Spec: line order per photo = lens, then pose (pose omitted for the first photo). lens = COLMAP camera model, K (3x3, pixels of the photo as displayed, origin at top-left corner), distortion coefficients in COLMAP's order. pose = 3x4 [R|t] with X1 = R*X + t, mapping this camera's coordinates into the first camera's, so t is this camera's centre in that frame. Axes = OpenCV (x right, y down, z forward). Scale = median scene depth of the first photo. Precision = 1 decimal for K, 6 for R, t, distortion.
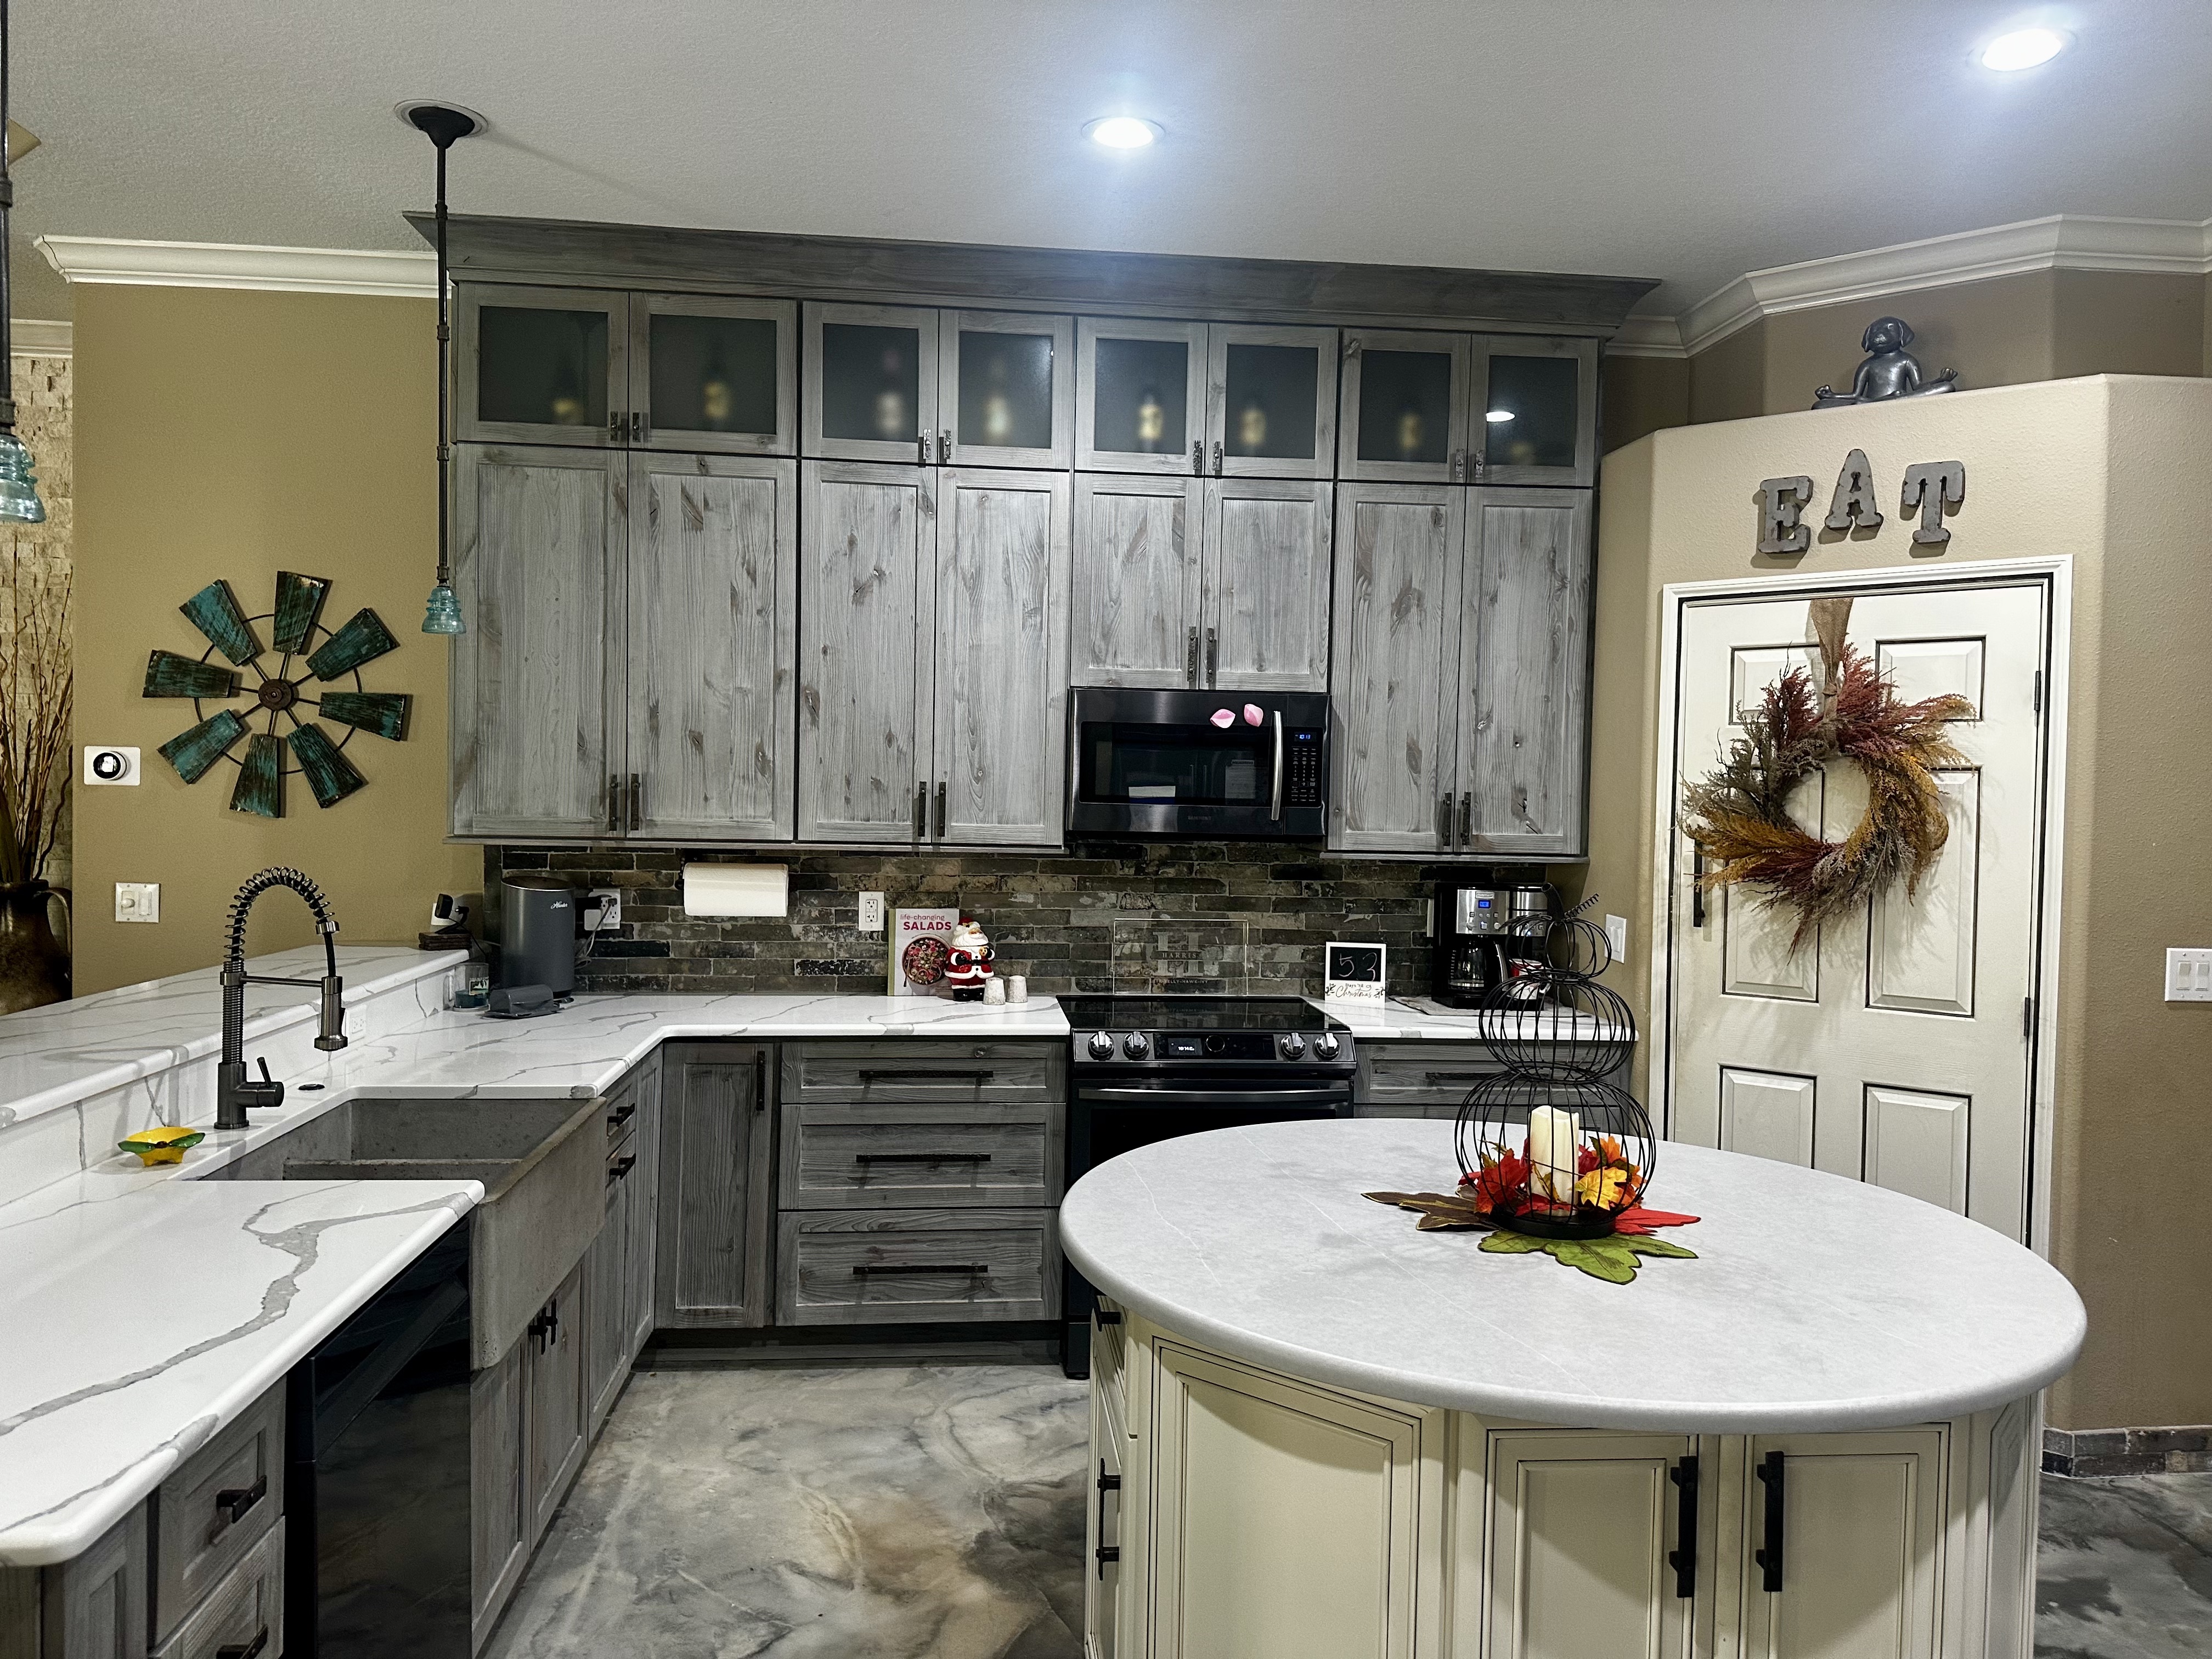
lens RADIAL K [[1563.5, 0, 1095.6], [0, 1563.5, 835.7], [0, 0, 1]] dist [0.140736, -0.272158]
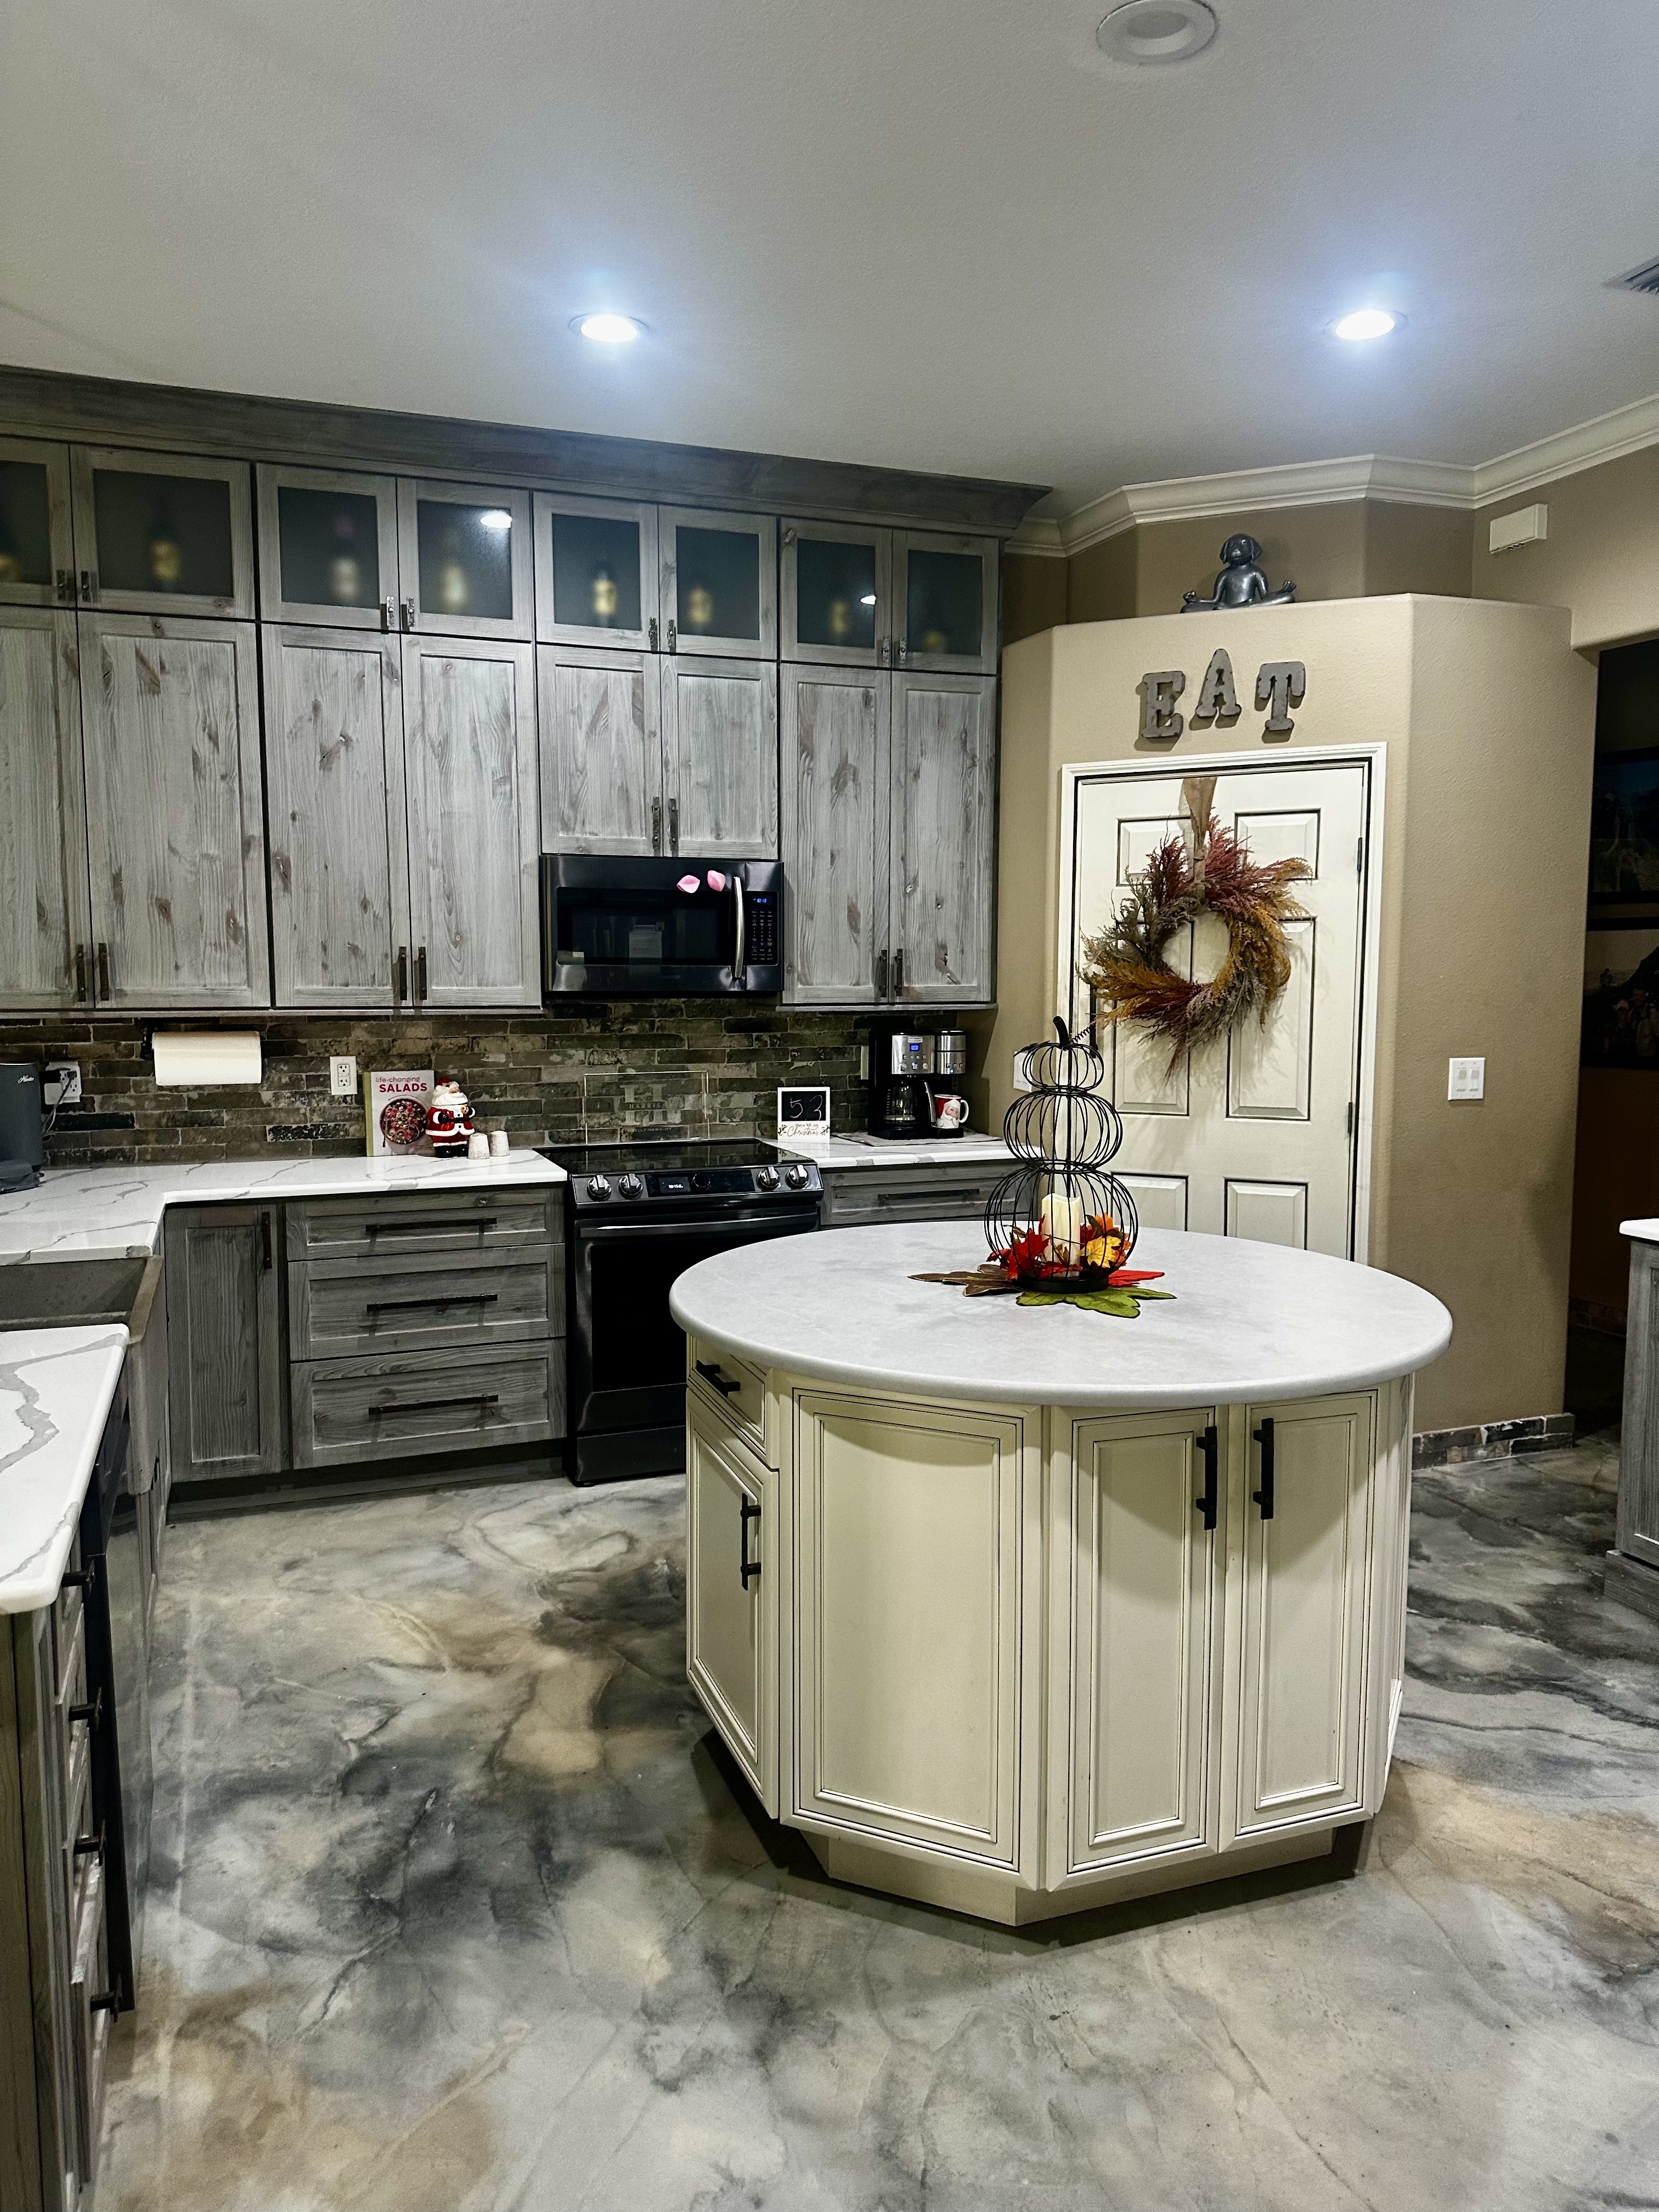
lens RADIAL K [[1543.5, 0, 830.9], [0, 1543.5, 1128.7], [0, 0, 1]] dist [0.157098, -0.327953]
pose [[0.966018, -0.048610, 0.253864, -0.104989], [0.027906, 0.996030, 0.084532, 0.005935], [-0.256965, -0.074575, 0.963539, -0.071980]]
